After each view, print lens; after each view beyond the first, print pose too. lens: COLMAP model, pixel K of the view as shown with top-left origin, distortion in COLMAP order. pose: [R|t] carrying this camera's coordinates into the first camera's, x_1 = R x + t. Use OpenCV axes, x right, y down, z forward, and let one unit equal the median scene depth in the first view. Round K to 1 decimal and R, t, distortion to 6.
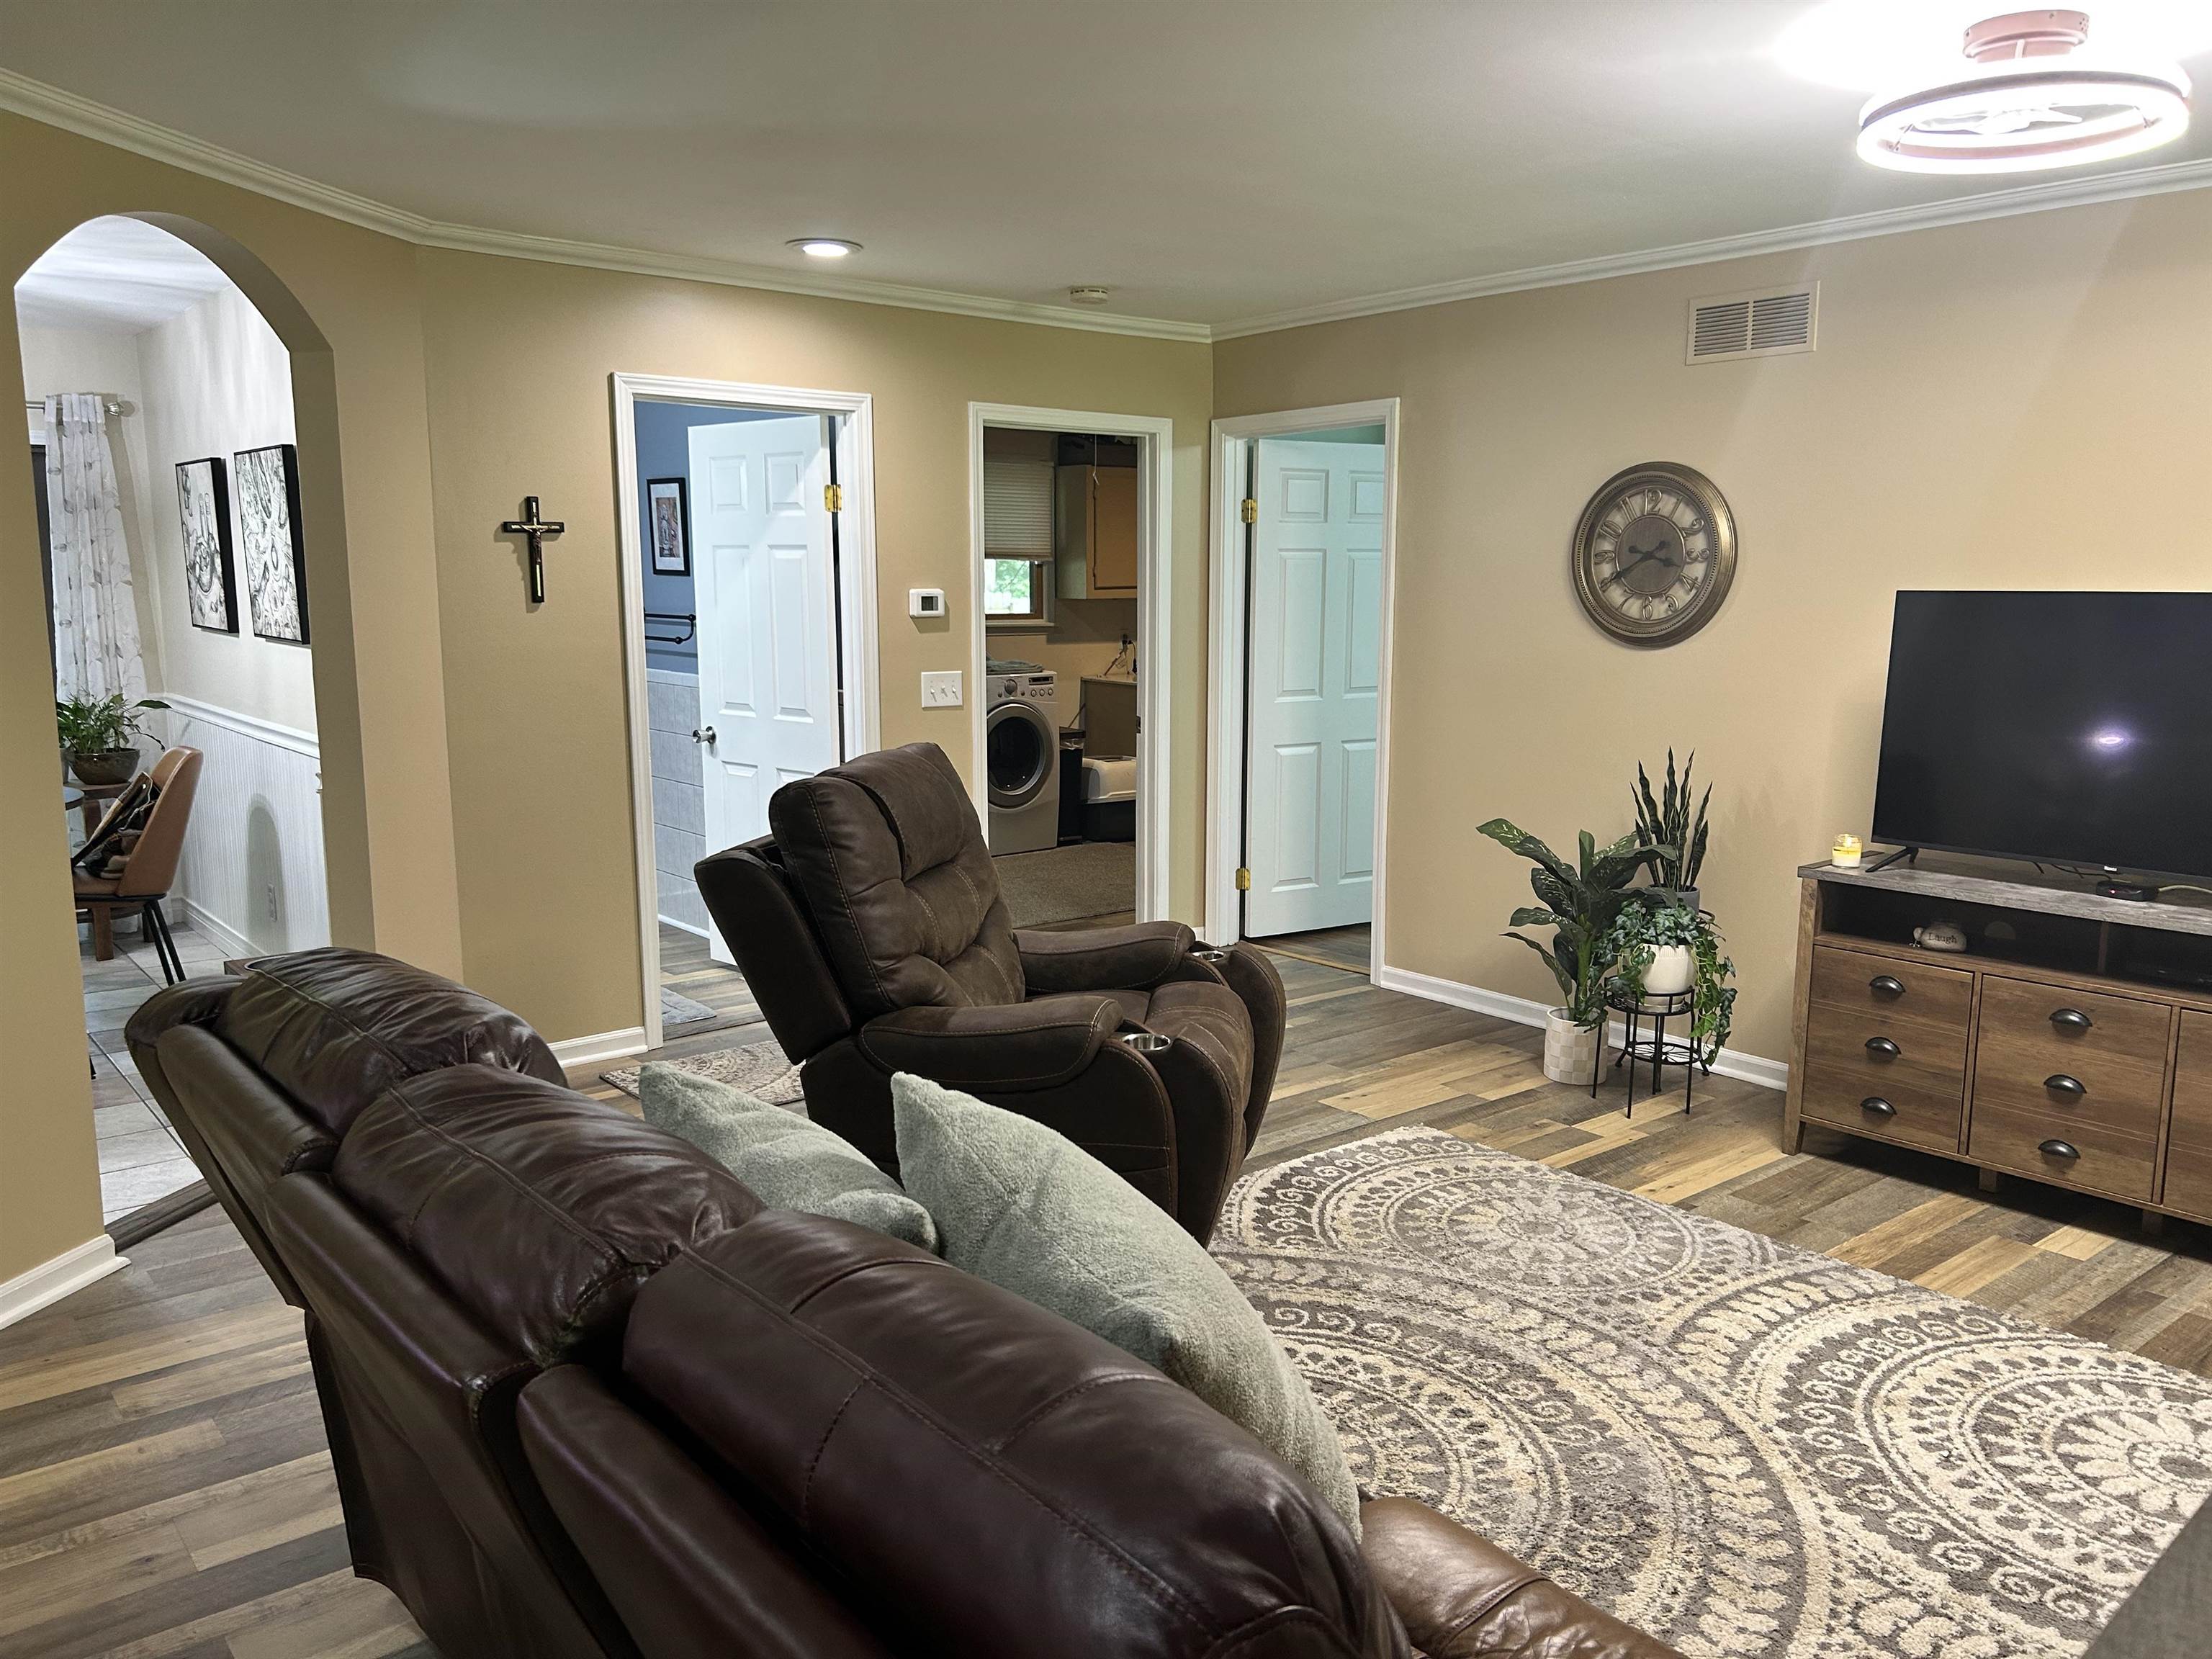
lens RADIAL K [[1669.6, 0, 1101.8], [0, 1669.6, 832.5], [0, 0, 1]] dist [0.065980, -0.078770]
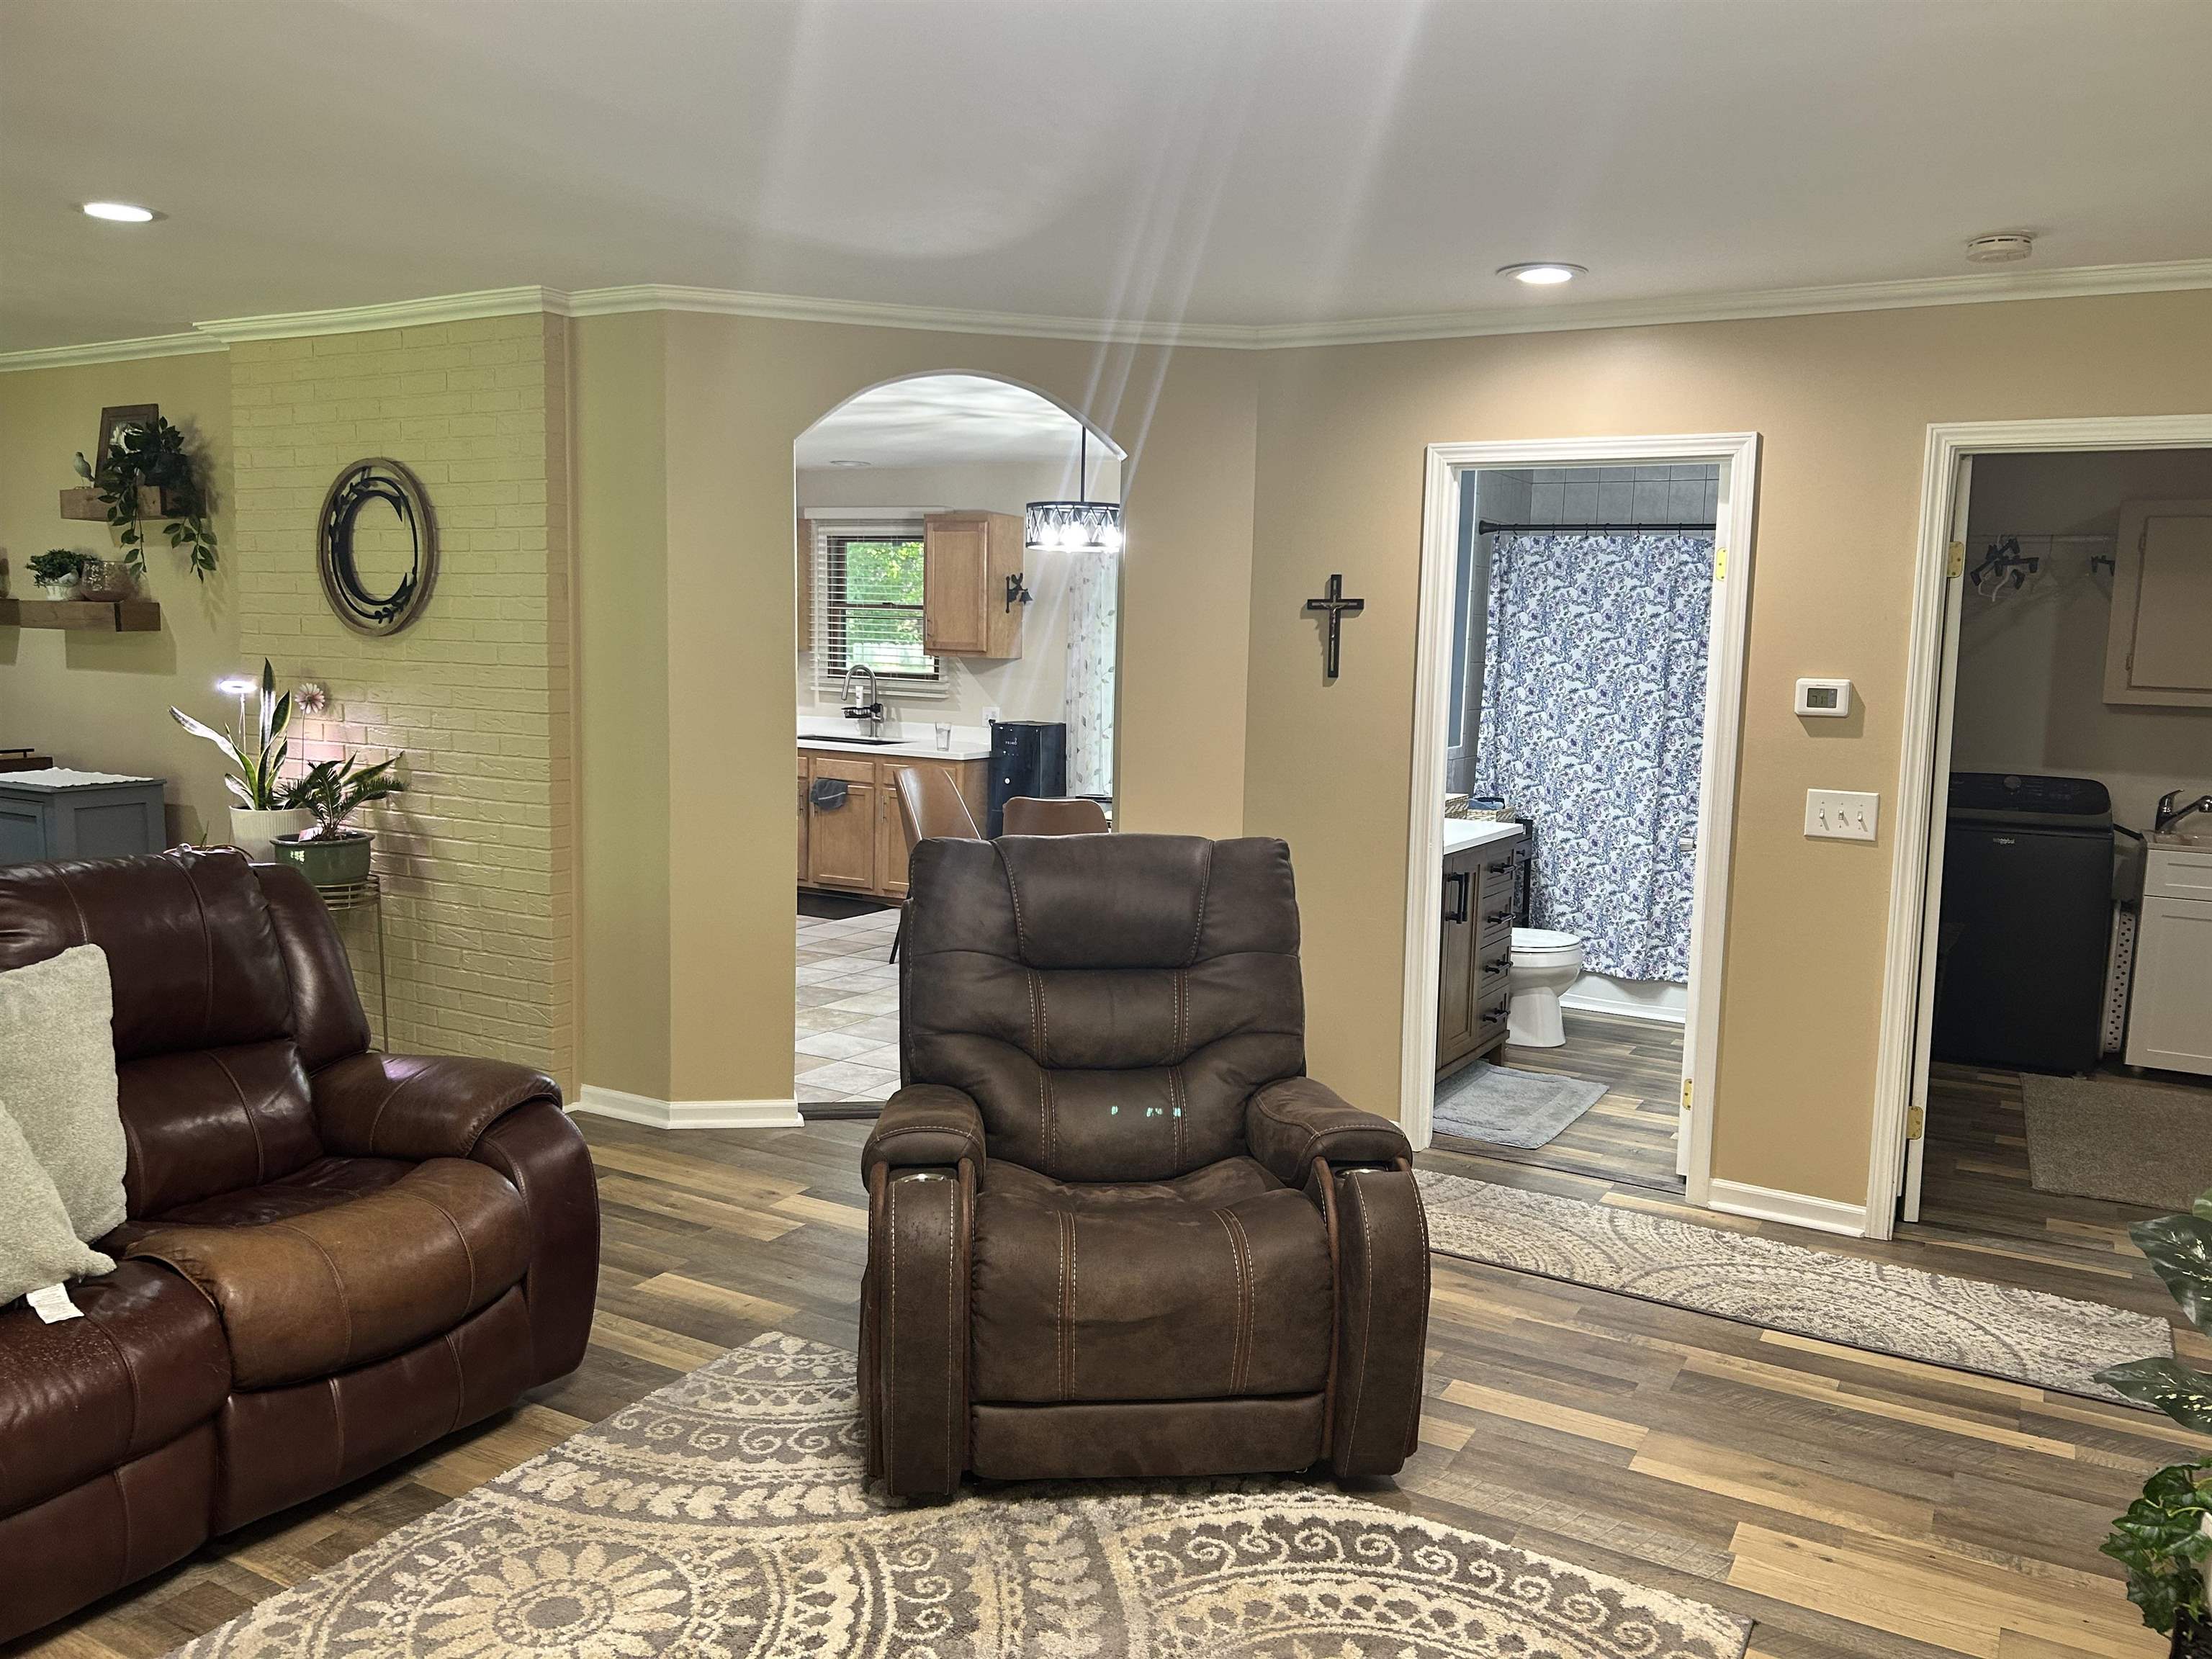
lens RADIAL K [[1669.6, 0, 1116.4], [0, 1669.6, 815.2], [0, 0, 1]] dist [0.065980, -0.078770]
pose [[0.351351, 0.101790, -0.930694, 0.712796], [-0.170570, 0.984395, 0.043271, -0.093765], [0.920575, 0.143545, 0.363230, 0.647446]]
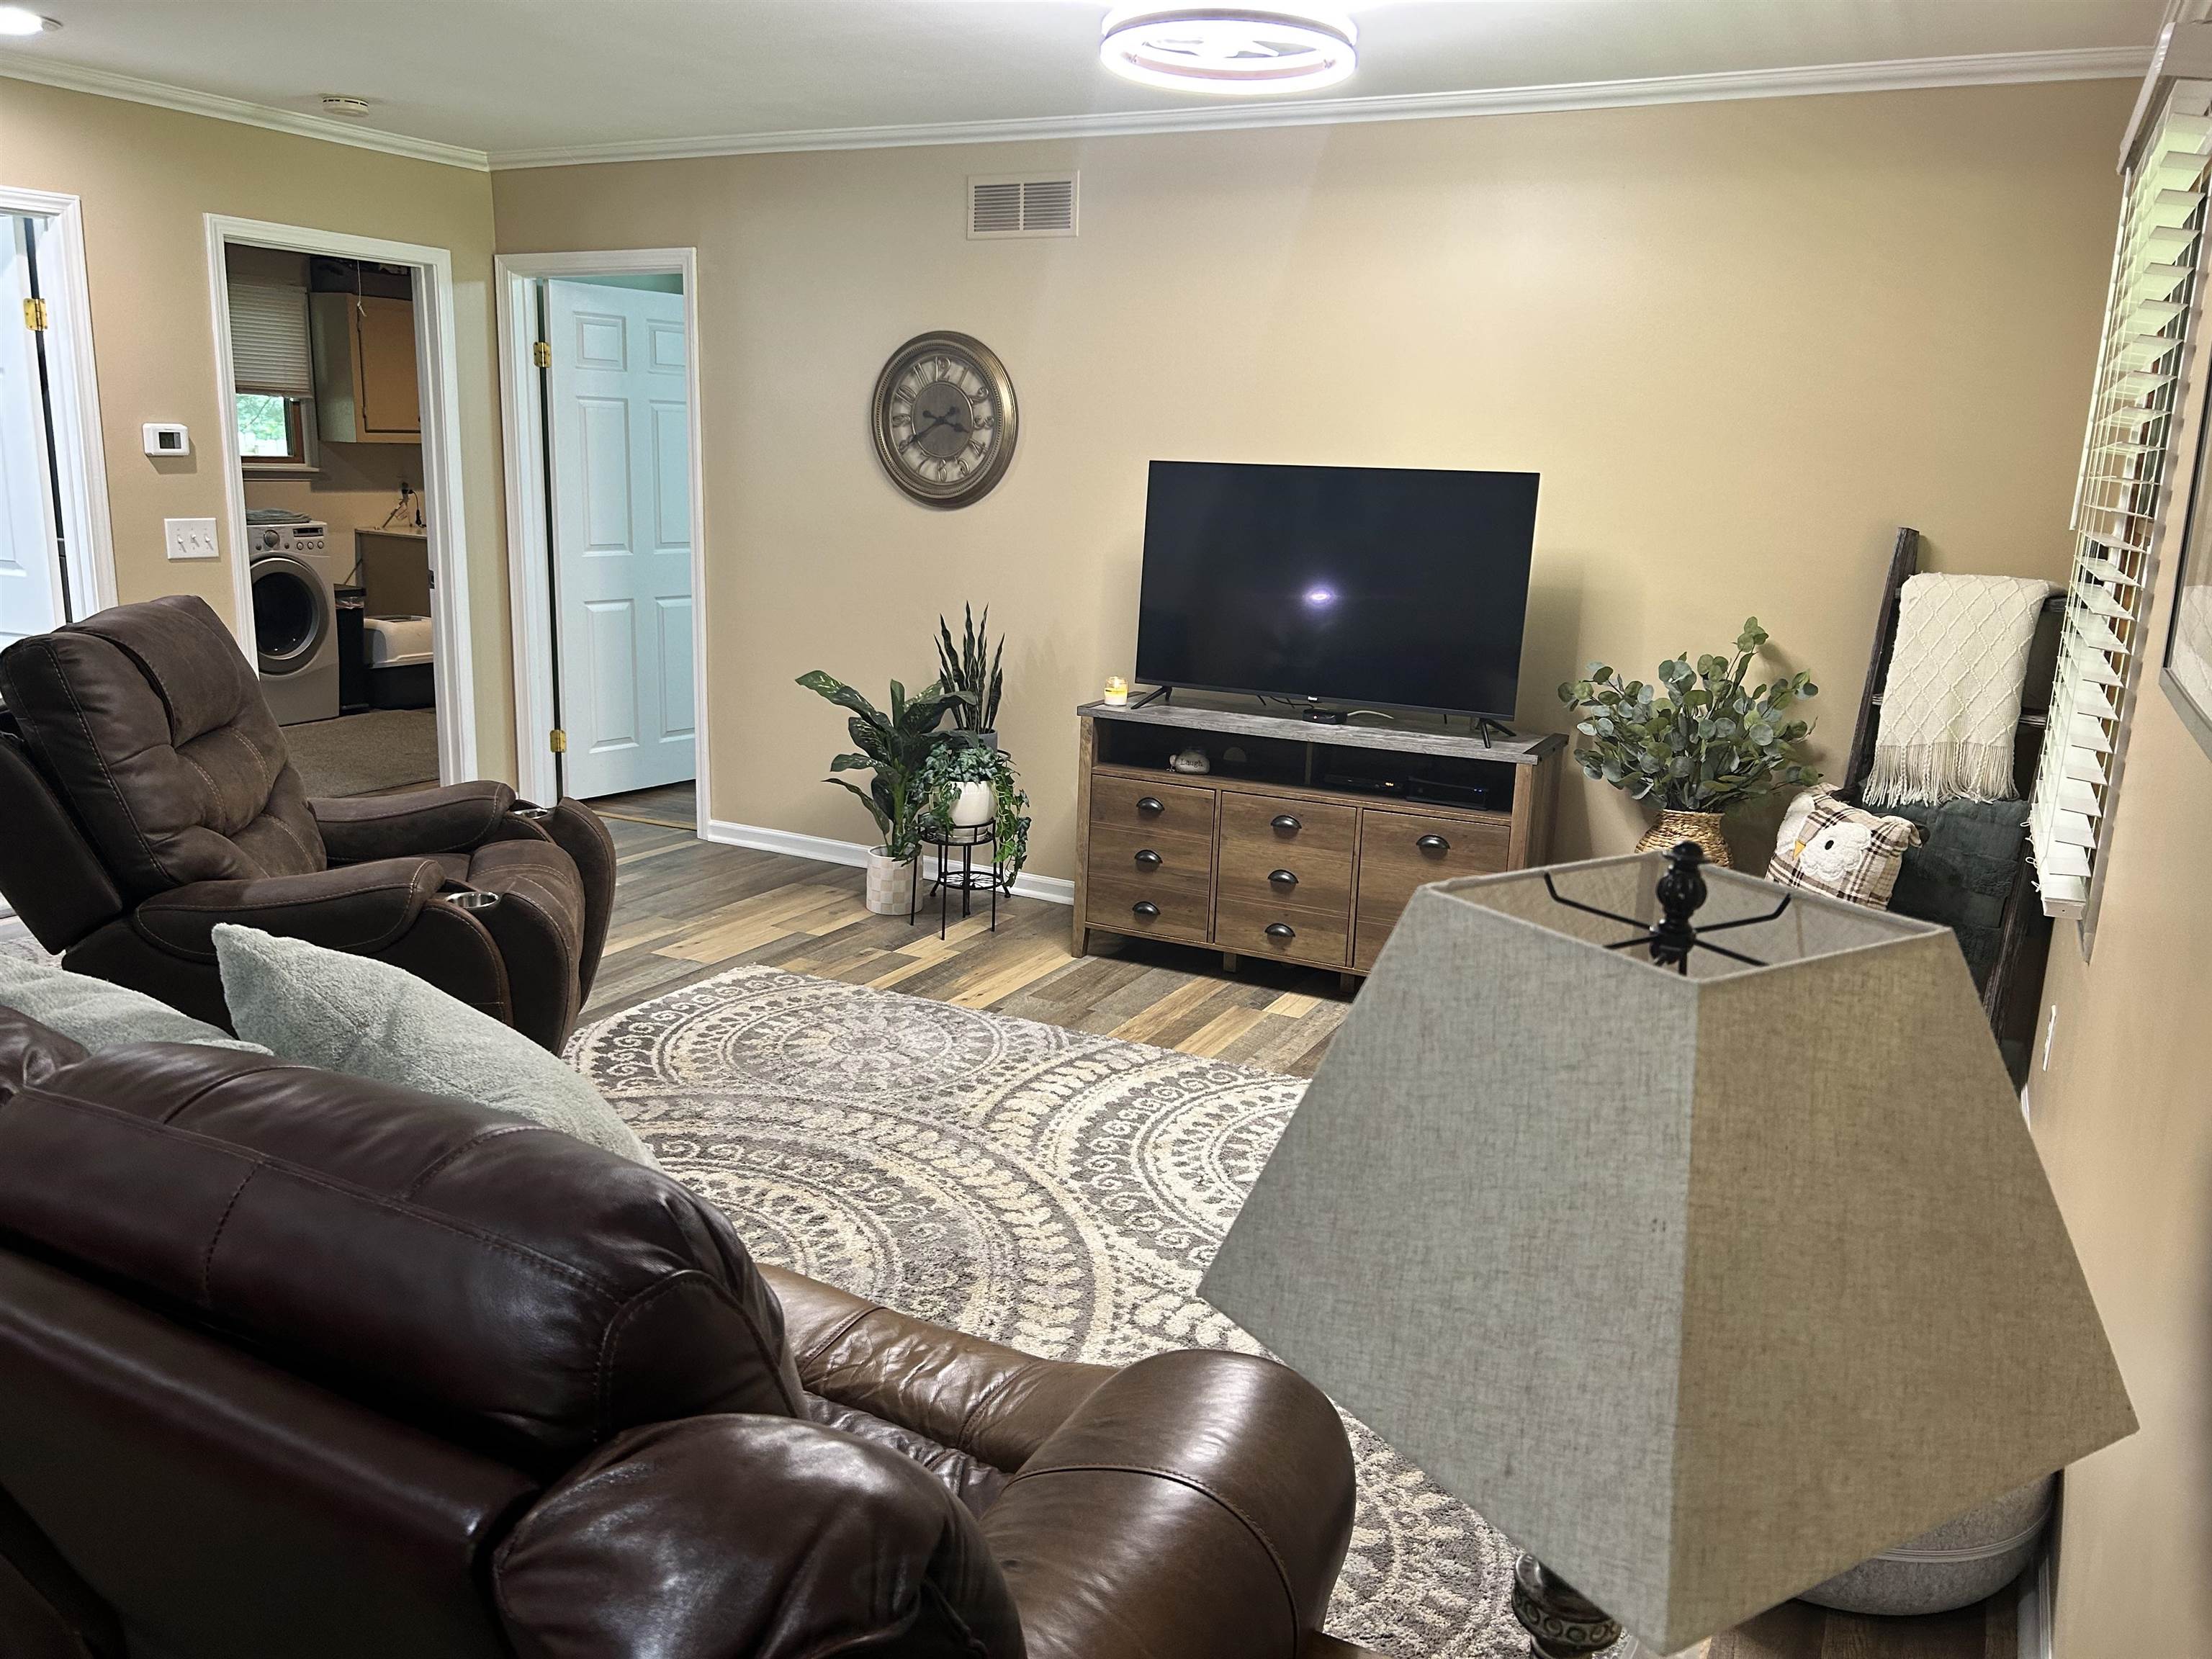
lens RADIAL K [[1669.6, 0, 1109.6], [0, 1669.6, 814.3], [0, 0, 1]] dist [0.065980, -0.078770]
pose [[0.917659, -0.056533, 0.393327, -0.013591], [0.028839, 0.996693, 0.075974, 0.009513], [-0.396321, -0.058375, 0.916254, -0.045686]]
